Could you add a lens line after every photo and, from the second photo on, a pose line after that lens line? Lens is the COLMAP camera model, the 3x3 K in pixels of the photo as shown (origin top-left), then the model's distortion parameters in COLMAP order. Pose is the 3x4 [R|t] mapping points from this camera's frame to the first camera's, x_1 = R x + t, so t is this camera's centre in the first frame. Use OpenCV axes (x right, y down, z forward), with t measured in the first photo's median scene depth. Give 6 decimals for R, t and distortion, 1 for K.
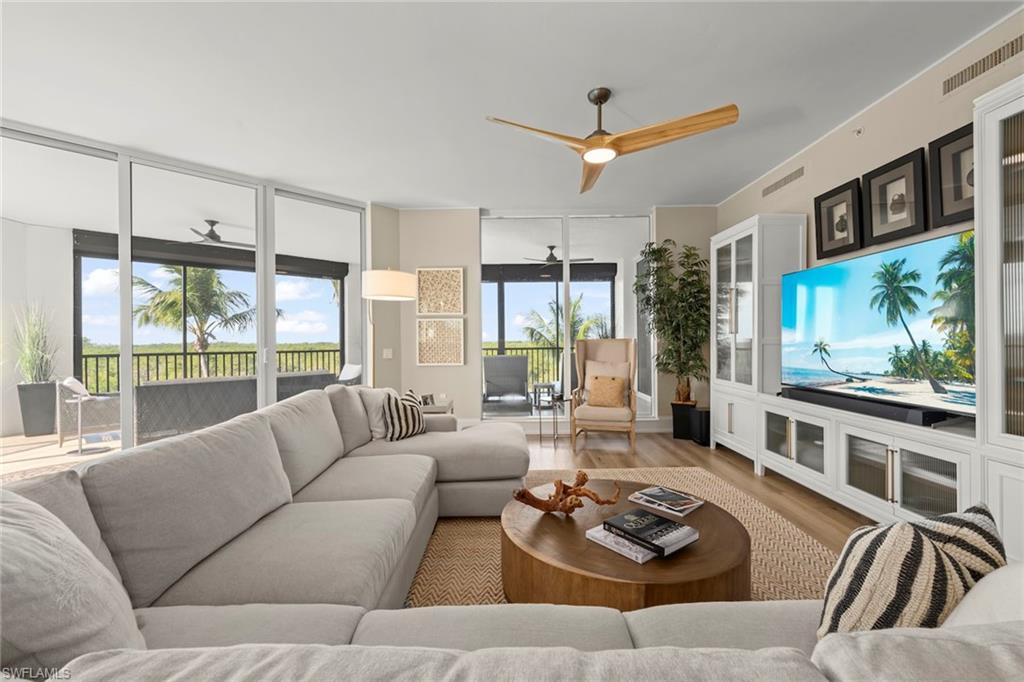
lens RADIAL K [[429.9, 0, 511.3], [0, 429.9, 347.1], [0, 0, 1]] dist [-0.003213, 0.000995]
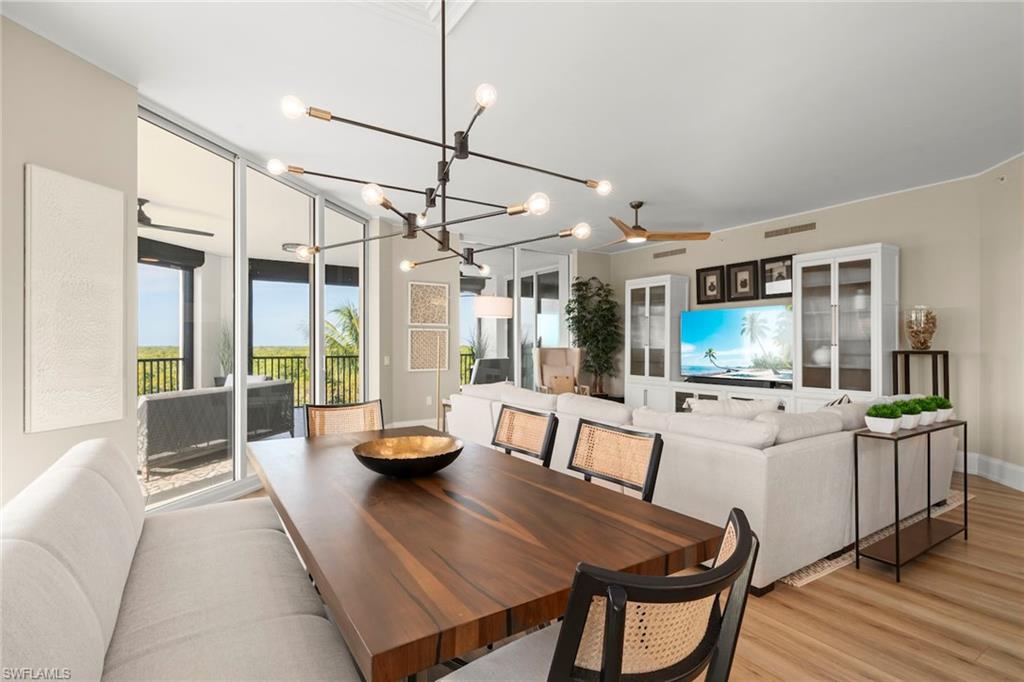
lens RADIAL K [[502.2, 0, 507.4], [0, 502.2, 345.6], [0, 0, 1]] dist [0.006359, 0.000087]
pose [[0.846700, 0.015728, 0.531839, -0.889970], [-0.003098, 0.999692, -0.024632, 0.014236], [-0.532062, 0.019209, 0.846487, -0.277863]]
